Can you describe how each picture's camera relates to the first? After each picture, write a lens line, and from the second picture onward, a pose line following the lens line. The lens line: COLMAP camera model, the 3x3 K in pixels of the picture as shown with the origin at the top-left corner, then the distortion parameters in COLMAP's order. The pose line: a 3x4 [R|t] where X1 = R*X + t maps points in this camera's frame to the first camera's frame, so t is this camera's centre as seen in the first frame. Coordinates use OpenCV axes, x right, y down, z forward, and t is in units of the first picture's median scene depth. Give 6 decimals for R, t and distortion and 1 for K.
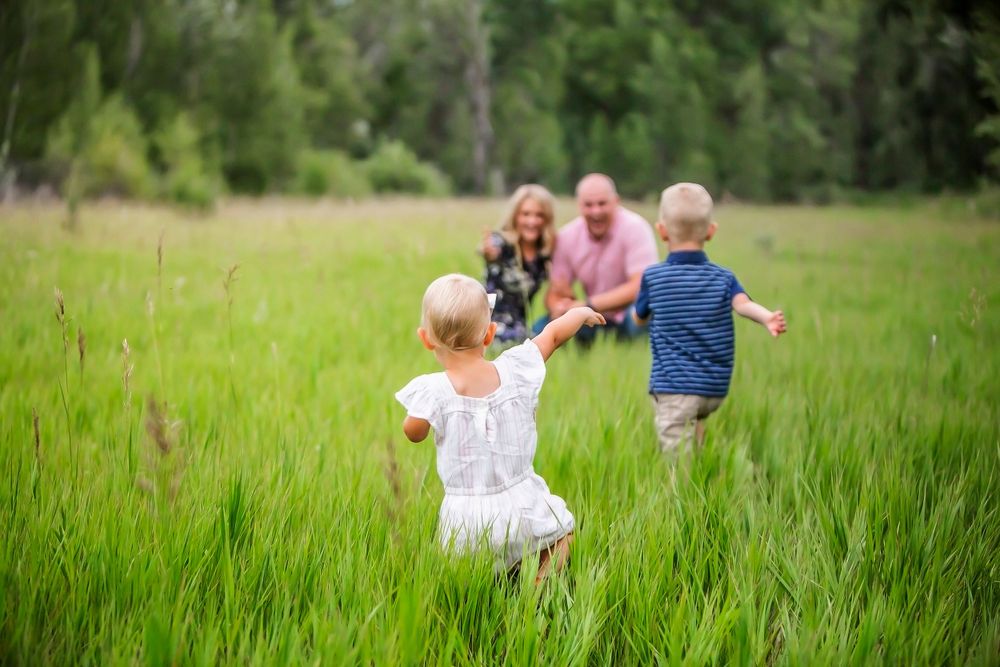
lens RADIAL K [[2029.3, 0, 500.7], [0, 2029.3, 334.3], [0, 0, 1]] dist [-0.081841, 0.000000]
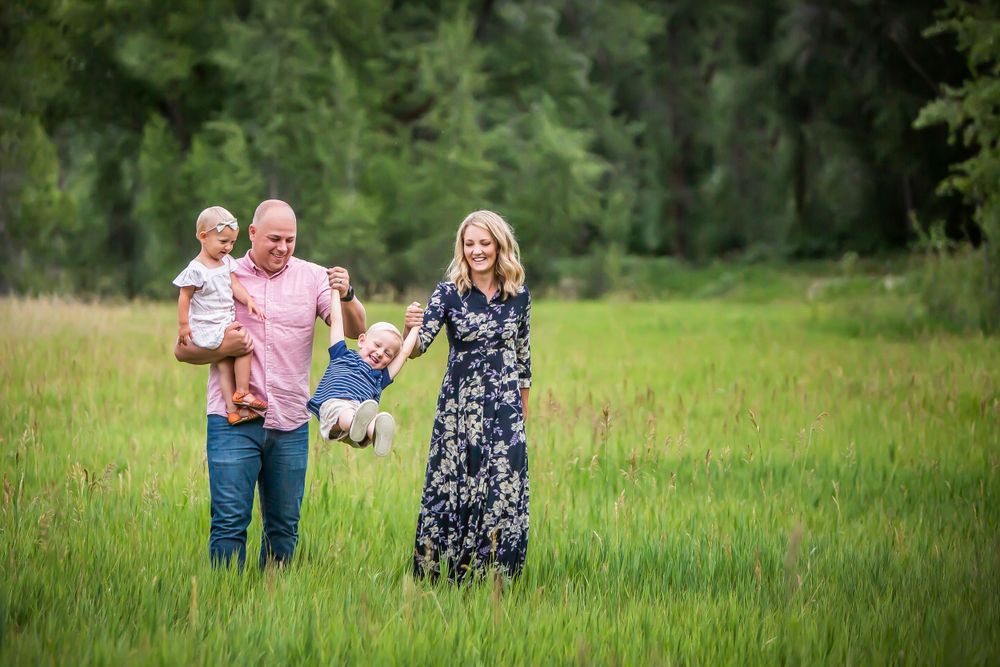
lens RADIAL K [[3455.5, 0, 499.8], [0, 3455.5, 333.0], [0, 0, 1]] dist [-0.154348, 0.000000]
pose [[0.992175, -0.018827, 0.123430, 0.027286], [0.025372, 0.998342, -0.051673, -0.009653], [-0.122253, 0.054400, 0.991007, 0.146099]]
